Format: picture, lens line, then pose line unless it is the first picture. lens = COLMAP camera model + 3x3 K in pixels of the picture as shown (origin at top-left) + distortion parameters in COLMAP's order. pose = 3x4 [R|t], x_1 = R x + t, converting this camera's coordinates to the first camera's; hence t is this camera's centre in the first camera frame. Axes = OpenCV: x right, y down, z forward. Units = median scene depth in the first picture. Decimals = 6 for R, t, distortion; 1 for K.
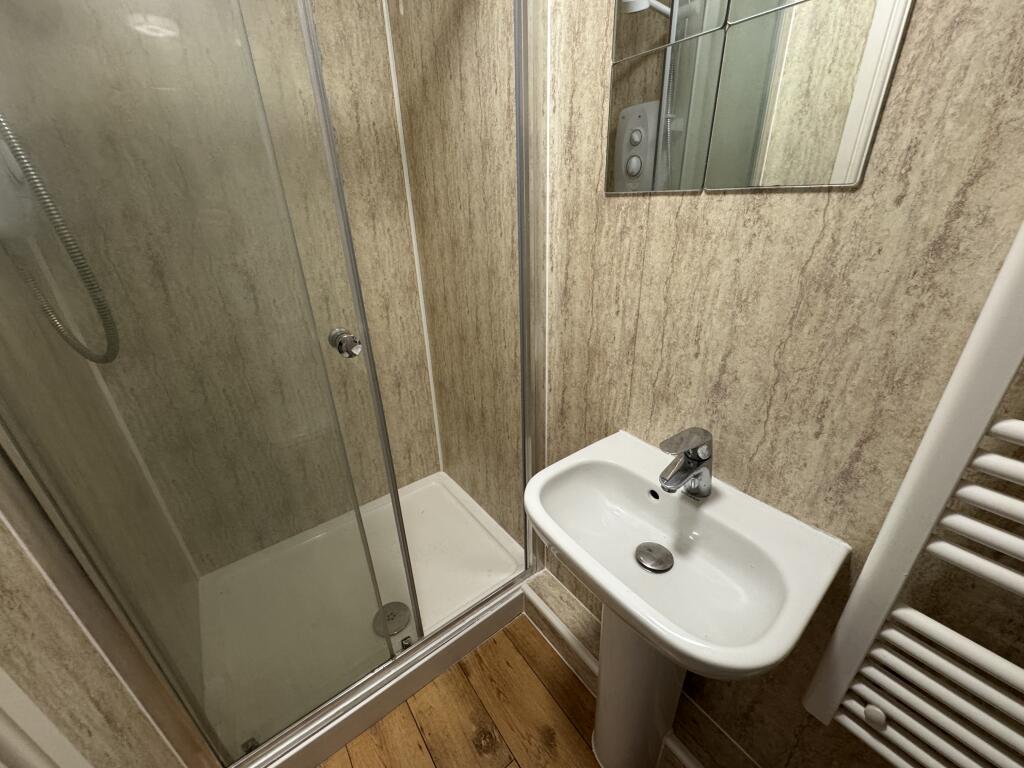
lens RADIAL K [[405.9, 0, 511.1], [0, 405.9, 384.3], [0, 0, 1]] dist [-0.001775, -0.000090]
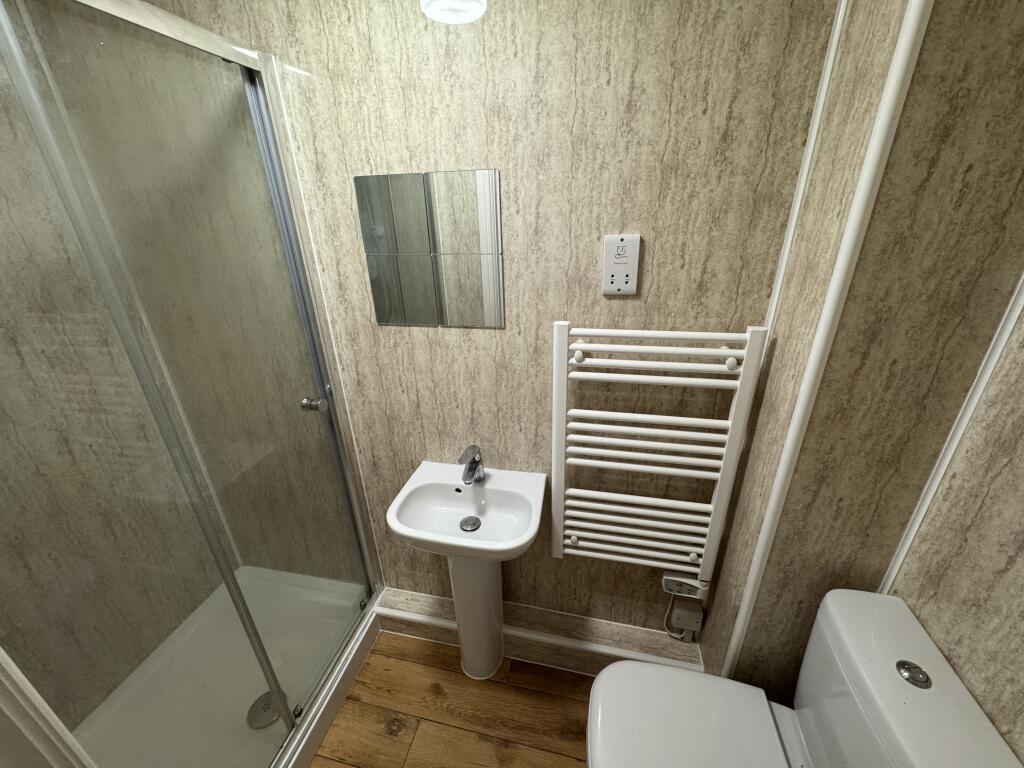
lens RADIAL K [[405.9, 0, 510.8], [0, 405.9, 384.1], [0, 0, 1]] dist [-0.001775, -0.000090]
pose [[0.755527, -0.252037, 0.604696, -0.405270], [0.280781, 0.958535, 0.048700, -0.180806], [-0.591896, 0.132993, 0.794966, -0.553654]]
